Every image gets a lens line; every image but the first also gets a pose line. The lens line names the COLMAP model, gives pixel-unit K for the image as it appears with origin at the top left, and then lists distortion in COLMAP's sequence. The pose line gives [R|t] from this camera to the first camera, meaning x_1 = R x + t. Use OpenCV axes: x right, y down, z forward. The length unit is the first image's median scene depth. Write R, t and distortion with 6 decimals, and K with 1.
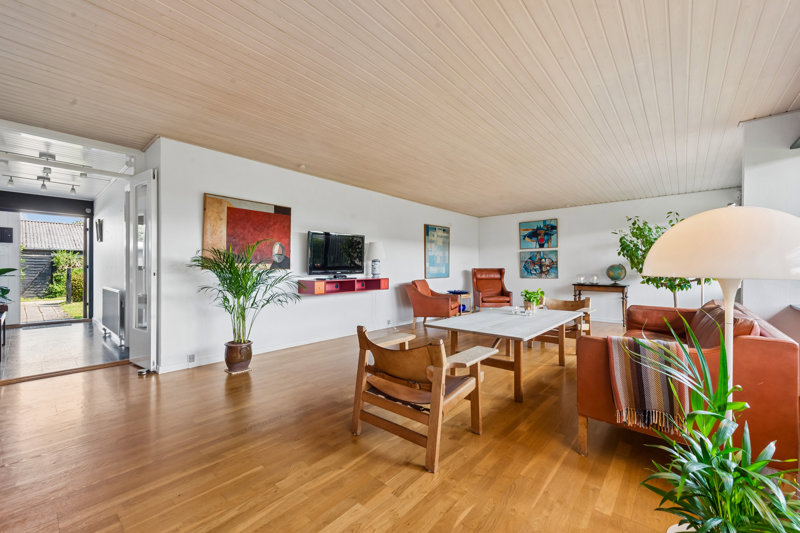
lens RADIAL K [[319.2, 0, 397.9], [0, 319.2, 264.4], [0, 0, 1]] dist [0.004714, 0.000170]
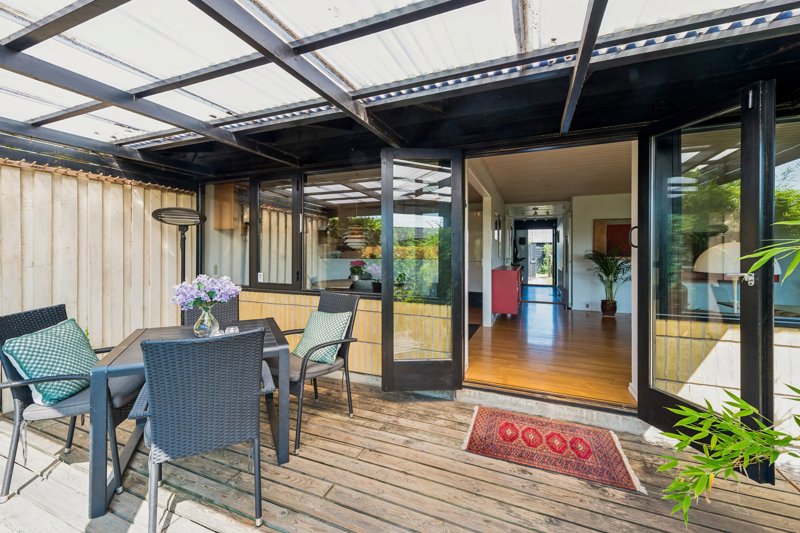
lens RADIAL K [[319.2, 0, 401.2], [0, 319.2, 251.0], [0, 0, 1]] dist [0.004714, 0.000170]
pose [[0.309802, -0.002134, -0.950799, 0.867036], [0.002290, 0.999996, -0.001498, -0.039967], [0.950798, -0.001713, 0.309805, -0.688533]]
